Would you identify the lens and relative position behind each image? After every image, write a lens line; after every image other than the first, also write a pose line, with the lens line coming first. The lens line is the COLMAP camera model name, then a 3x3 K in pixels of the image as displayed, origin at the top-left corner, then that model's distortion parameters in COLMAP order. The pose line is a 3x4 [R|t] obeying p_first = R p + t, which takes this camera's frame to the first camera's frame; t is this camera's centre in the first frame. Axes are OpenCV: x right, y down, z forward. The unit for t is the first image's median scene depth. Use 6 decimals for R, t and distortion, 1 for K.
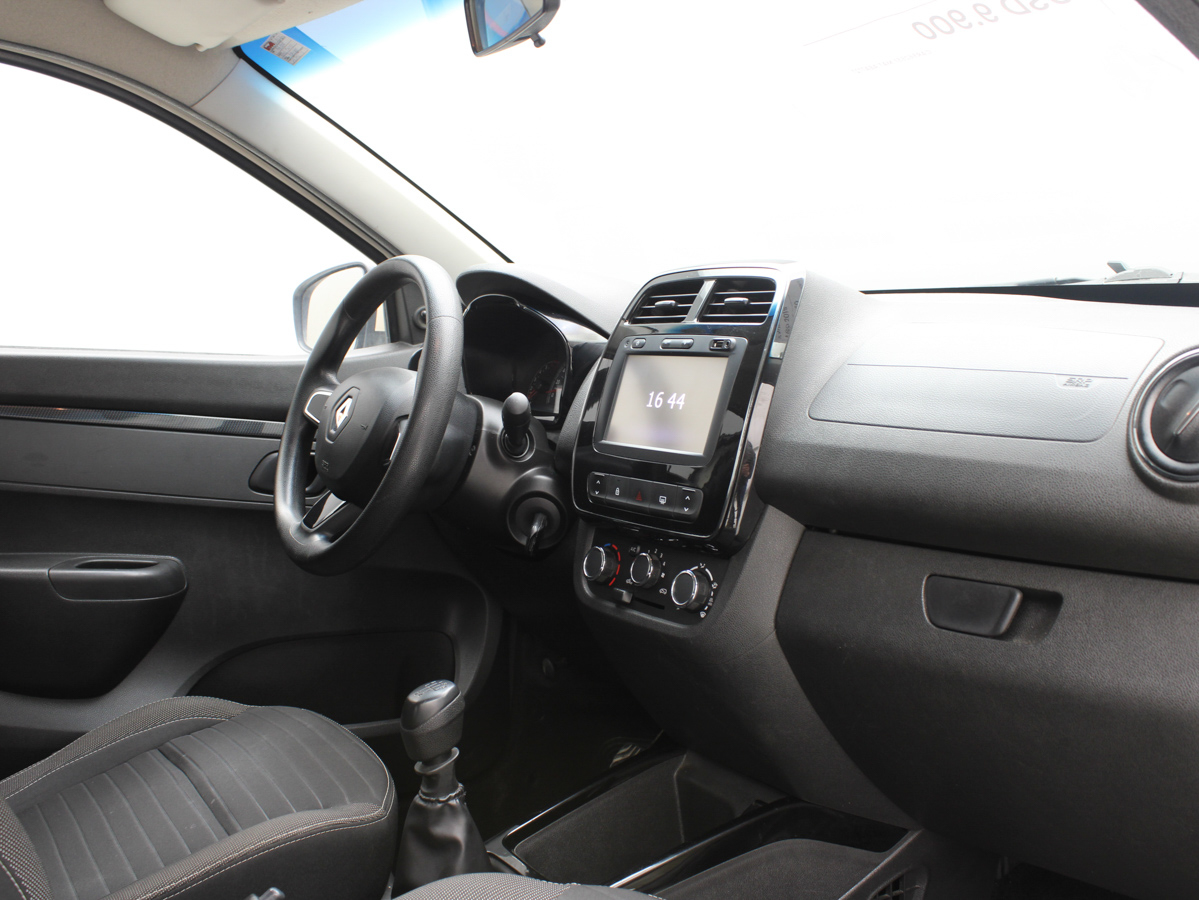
lens RADIAL K [[1224.1, 0, 599.5], [0, 1224.1, 450.0], [0, 0, 1]] dist [-0.160626, 0.155712]
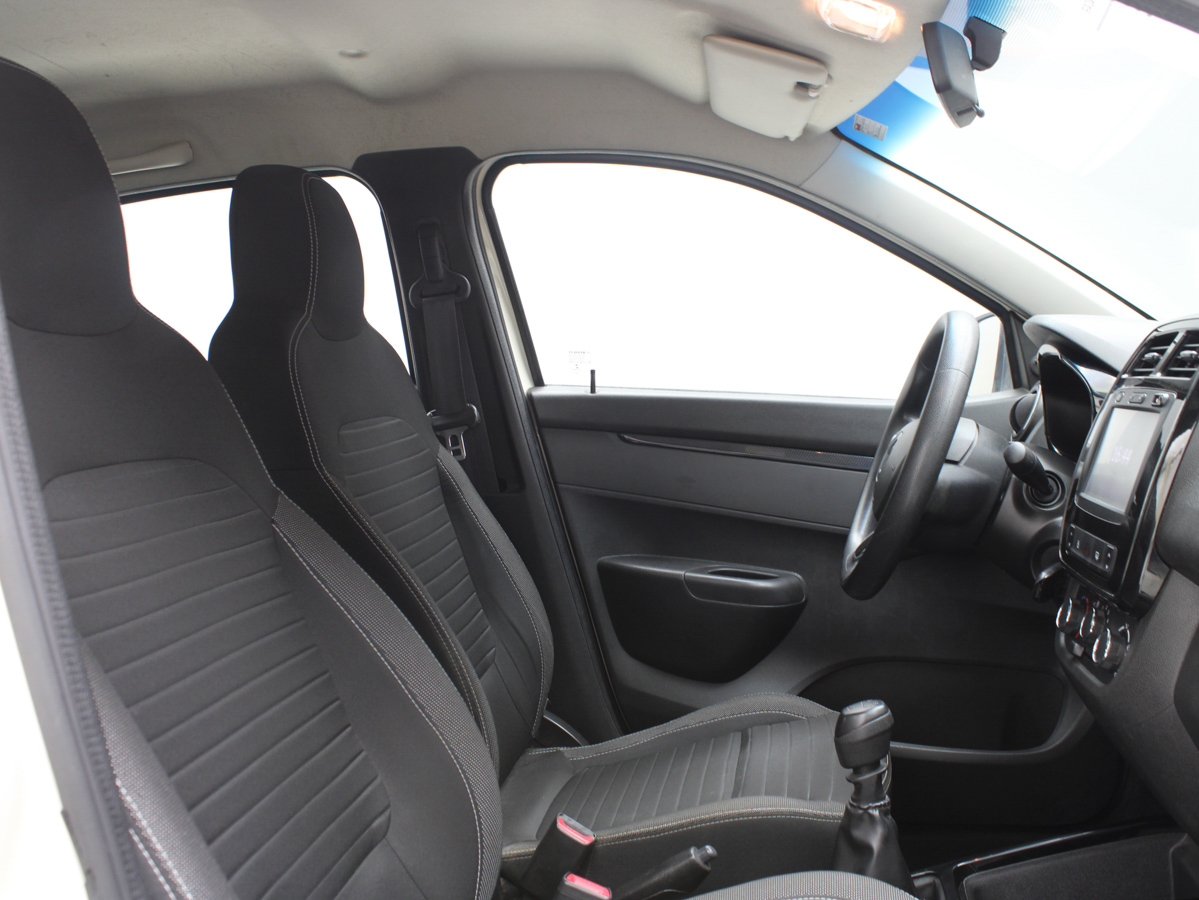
lens RADIAL K [[1224.1, 0, 599.5], [0, 1224.1, 450.0], [0, 0, 1]] dist [-0.160626, 0.155712]
pose [[0.737629, 0.036736, -0.674206, 0.386641], [-0.054744, 0.998485, -0.005489, -0.016502], [0.672983, 0.040957, 0.738523, 0.008477]]
